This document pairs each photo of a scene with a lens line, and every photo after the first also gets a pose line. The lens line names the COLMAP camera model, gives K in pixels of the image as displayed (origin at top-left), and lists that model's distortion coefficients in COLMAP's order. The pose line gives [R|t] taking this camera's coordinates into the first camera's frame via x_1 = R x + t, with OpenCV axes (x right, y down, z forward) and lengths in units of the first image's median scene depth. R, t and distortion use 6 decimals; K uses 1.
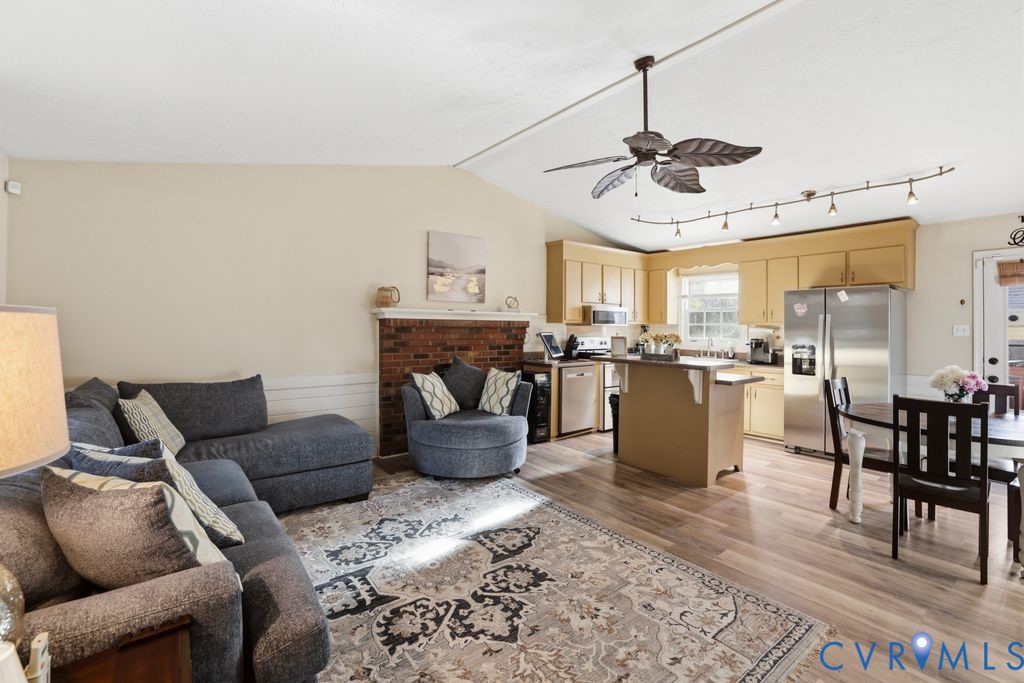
lens RADIAL K [[444.5, 0, 511.2], [0, 444.5, 328.6], [0, 0, 1]] dist [-0.048384, 0.019420]
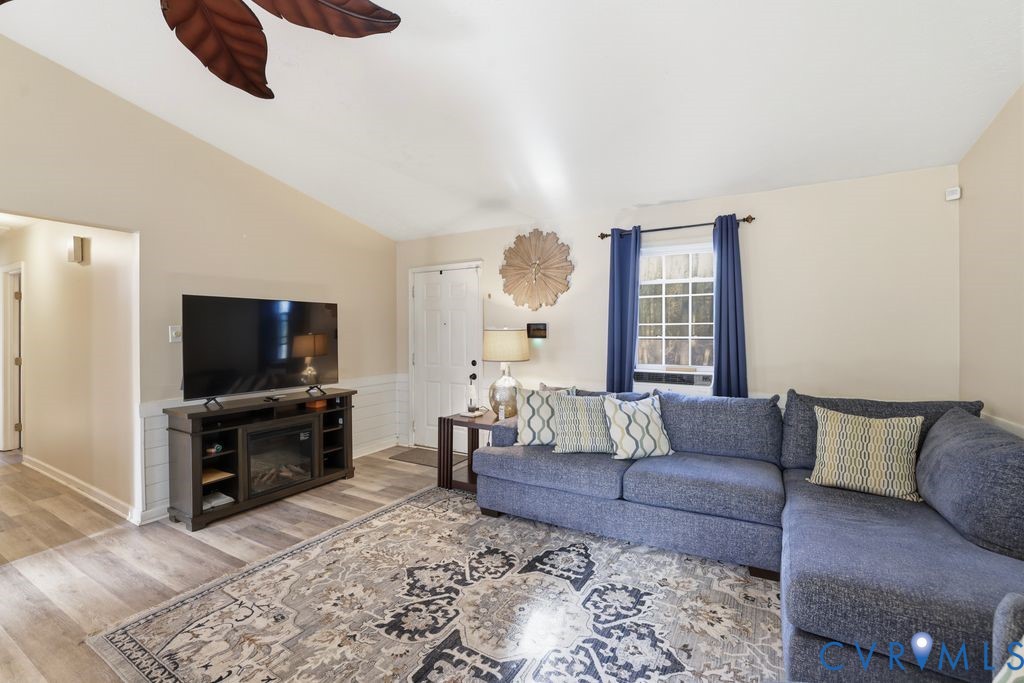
lens RADIAL K [[444.5, 0, 511.2], [0, 444.5, 328.6], [0, 0, 1]] dist [-0.048384, 0.019420]
pose [[-0.928873, -0.007361, -0.370324, 0.157408], [-0.006104, 0.999971, -0.004568, -0.013722], [0.370347, -0.001983, -0.928891, 1.707241]]
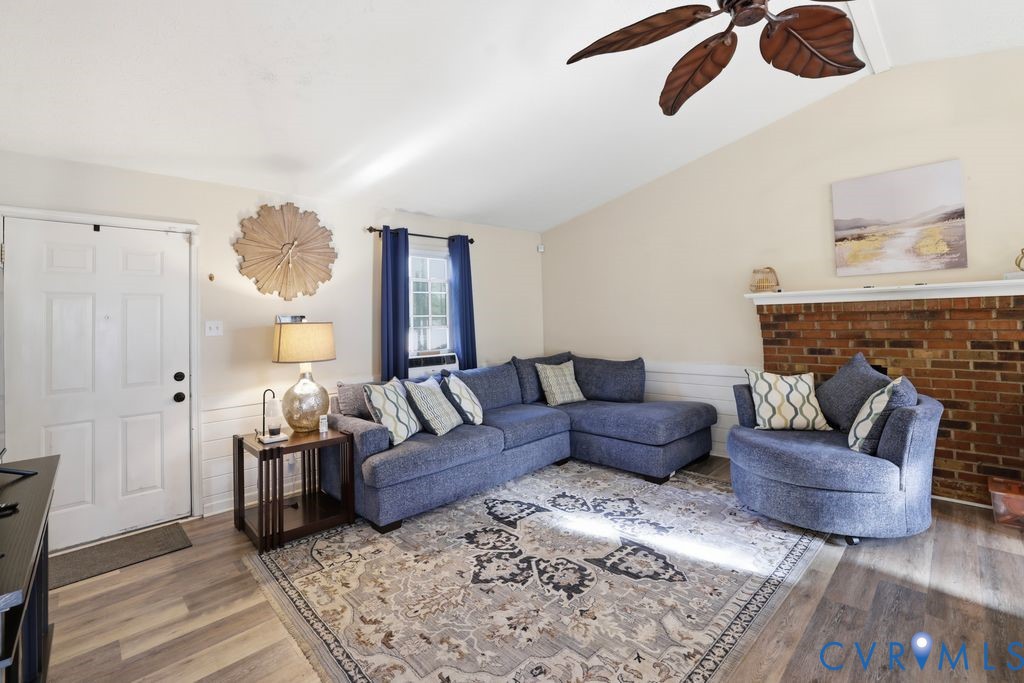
lens RADIAL K [[457.4, 0, 510.7], [0, 457.4, 309.5], [0, 0, 1]] dist [-0.050338, 0.020599]
pose [[0.105641, -0.034187, -0.993817, 0.926763], [0.026040, 0.999161, -0.031603, 0.000436], [0.994063, -0.022540, 0.106442, 0.709976]]
